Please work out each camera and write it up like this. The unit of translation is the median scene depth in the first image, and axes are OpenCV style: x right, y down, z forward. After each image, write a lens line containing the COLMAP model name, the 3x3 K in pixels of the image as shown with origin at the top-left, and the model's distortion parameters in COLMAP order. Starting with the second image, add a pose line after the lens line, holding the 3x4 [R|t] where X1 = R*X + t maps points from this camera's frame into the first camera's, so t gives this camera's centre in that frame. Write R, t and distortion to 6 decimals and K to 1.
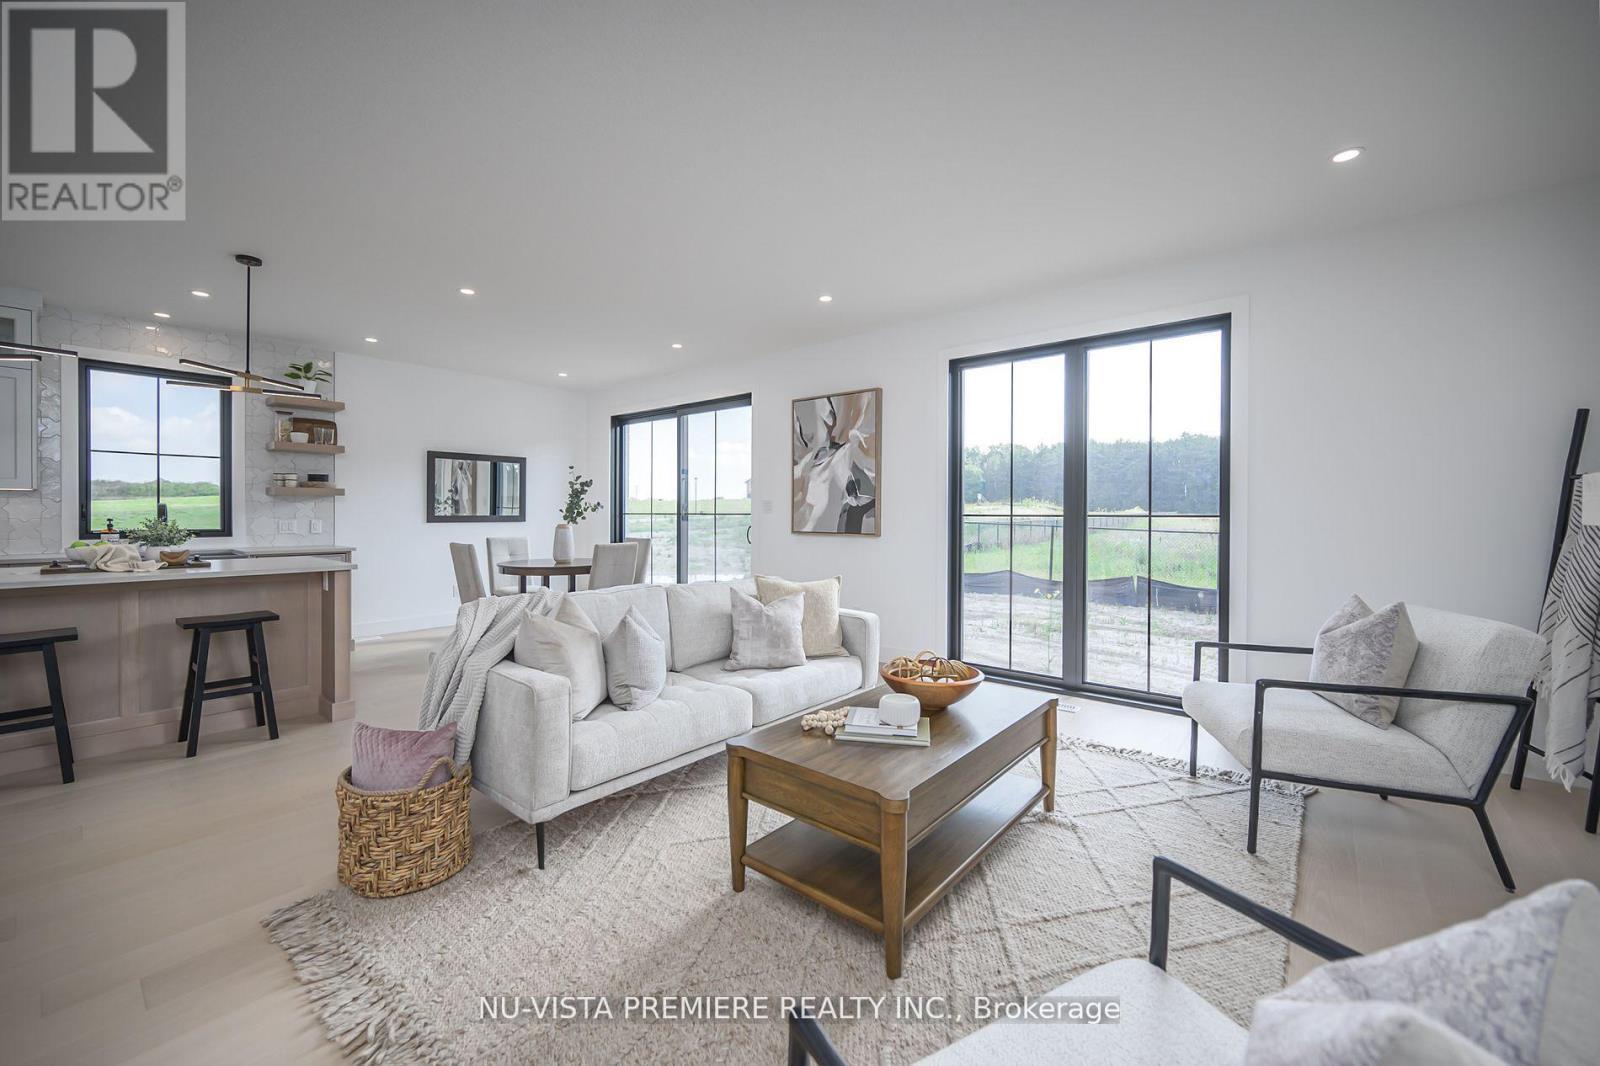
lens RADIAL K [[631.4, 0, 811.2], [0, 631.4, 514.4], [0, 0, 1]] dist [-0.004113, -0.000113]
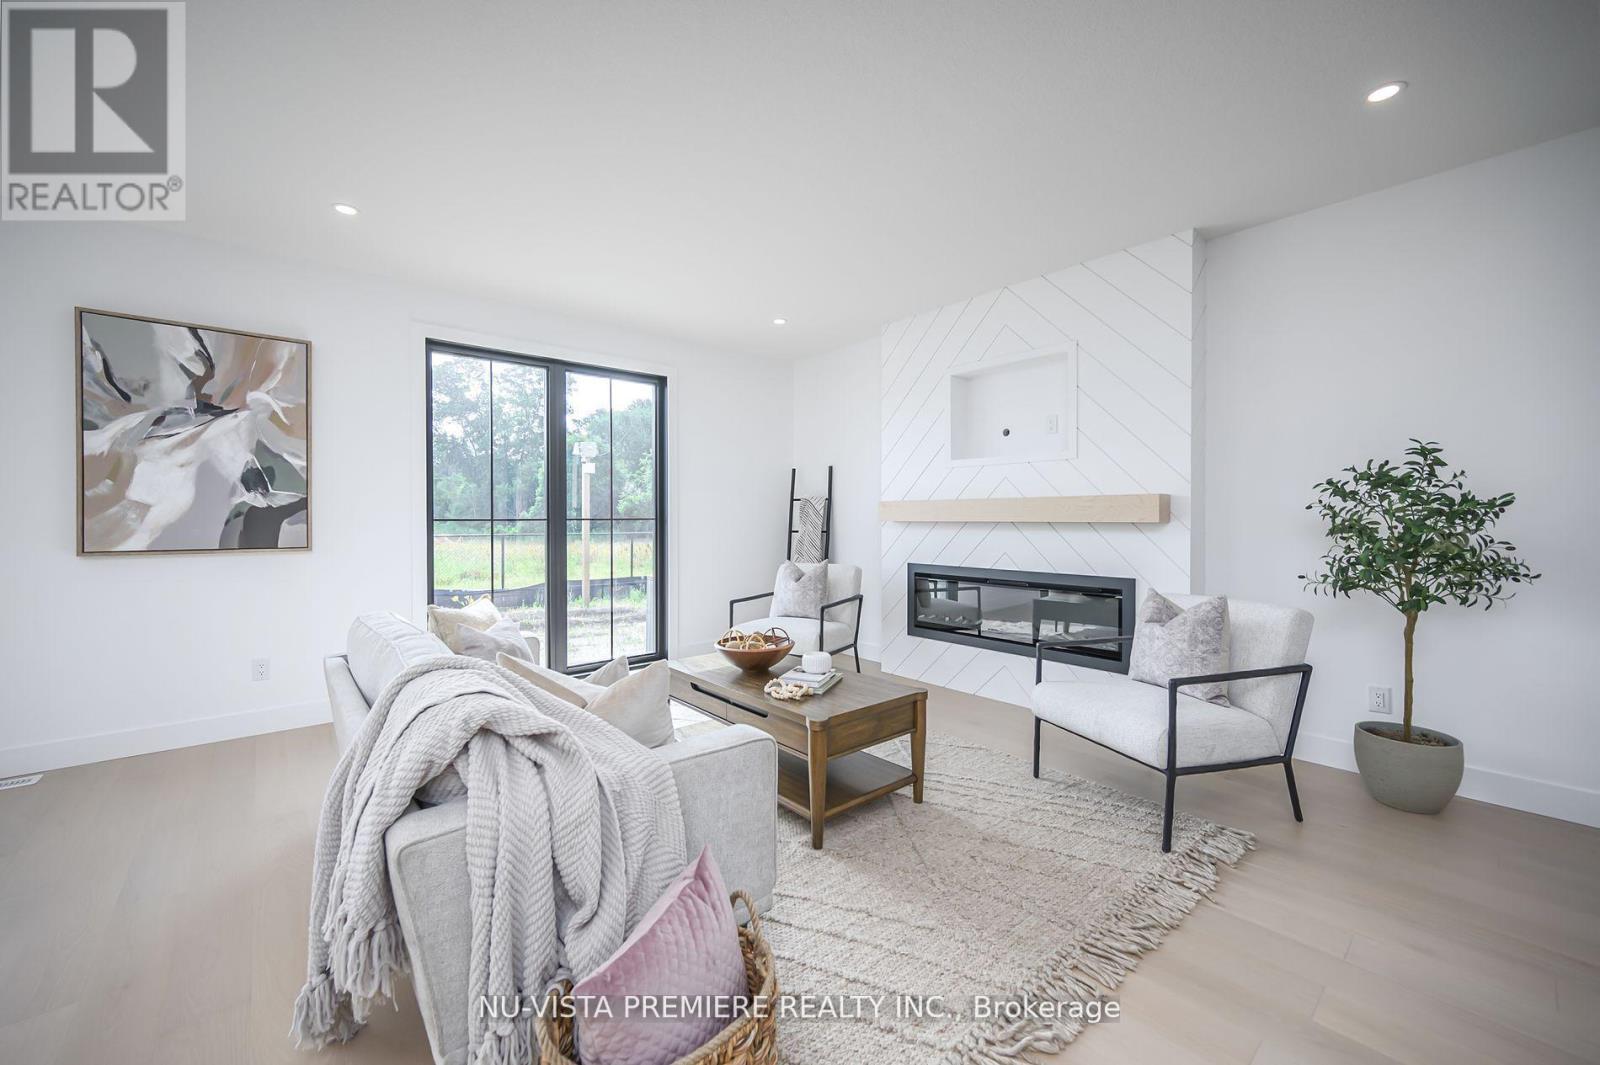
lens RADIAL K [[631.4, 0, 785.4], [0, 631.4, 527.5], [0, 0, 1]] dist [-0.004113, -0.000113]
pose [[0.184082, -0.017254, 0.982759, -0.459669], [0.003986, 0.999851, 0.016808, -0.000537], [-0.982903, 0.000823, 0.184124, 0.316548]]
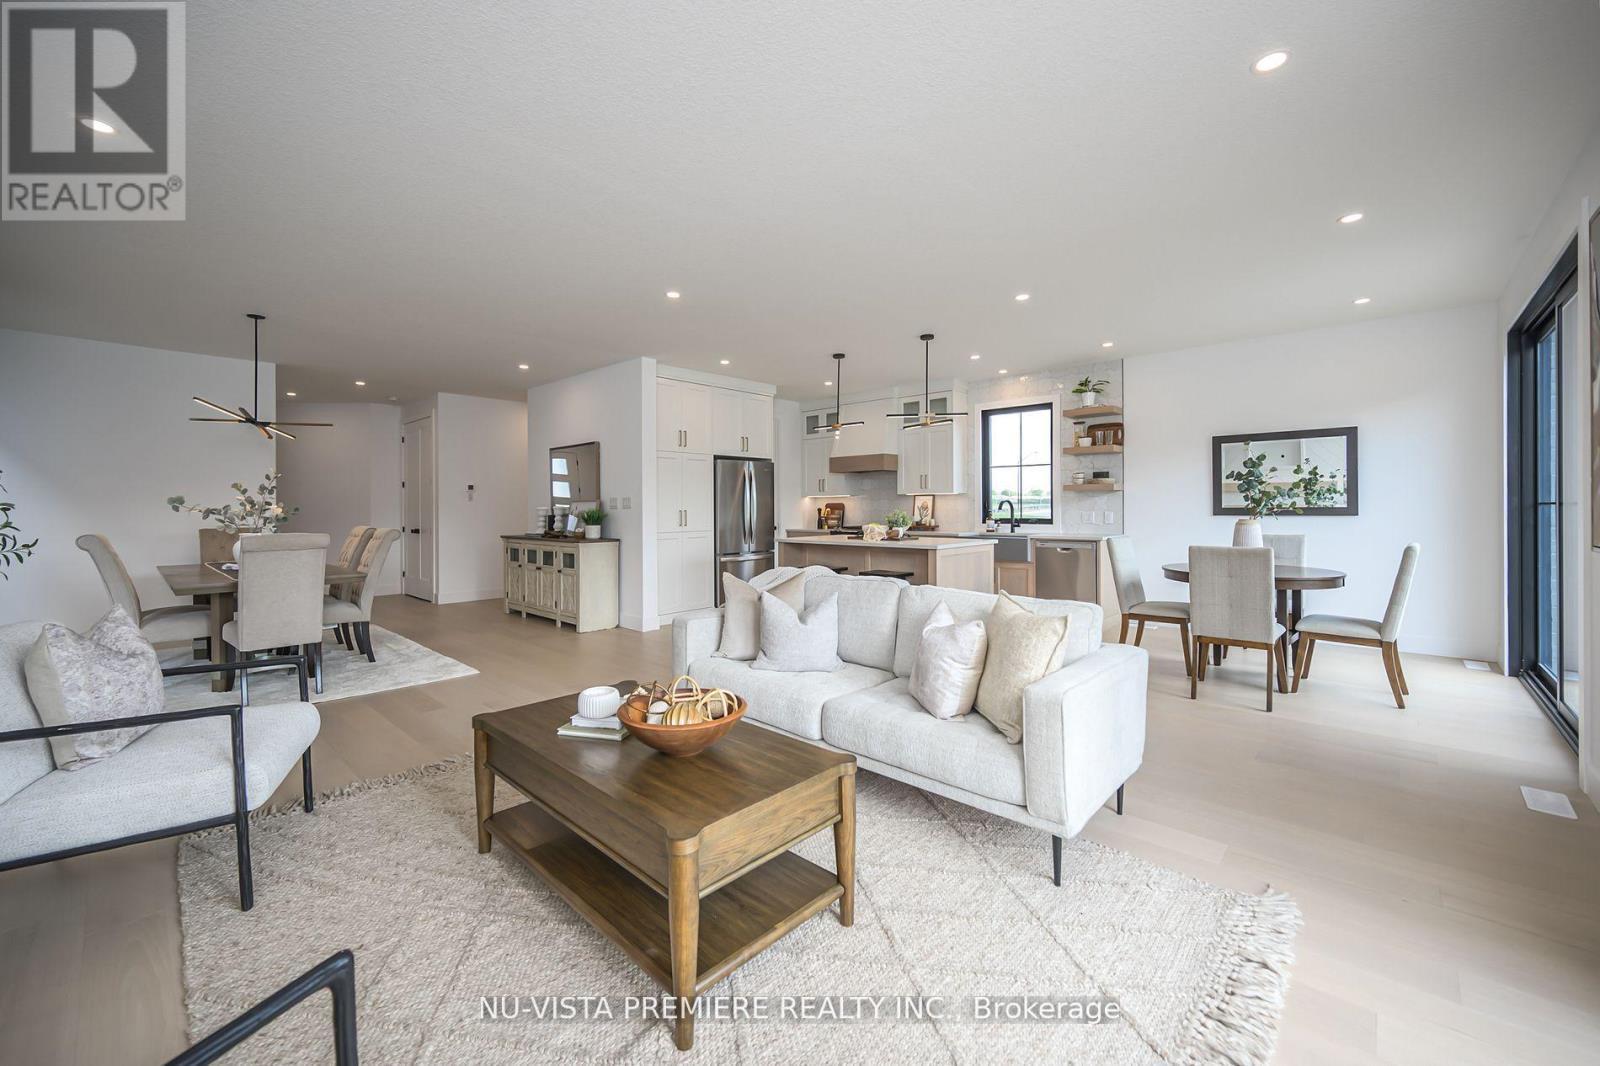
lens RADIAL K [[631.4, 0, 797.1], [0, 631.4, 506.8], [0, 0, 1]] dist [-0.004113, -0.000113]
pose [[-0.064389, -0.003458, -0.997919, 0.406442], [0.007255, 0.999966, -0.003933, 0.000121], [0.997898, -0.007494, -0.064362, 0.531760]]
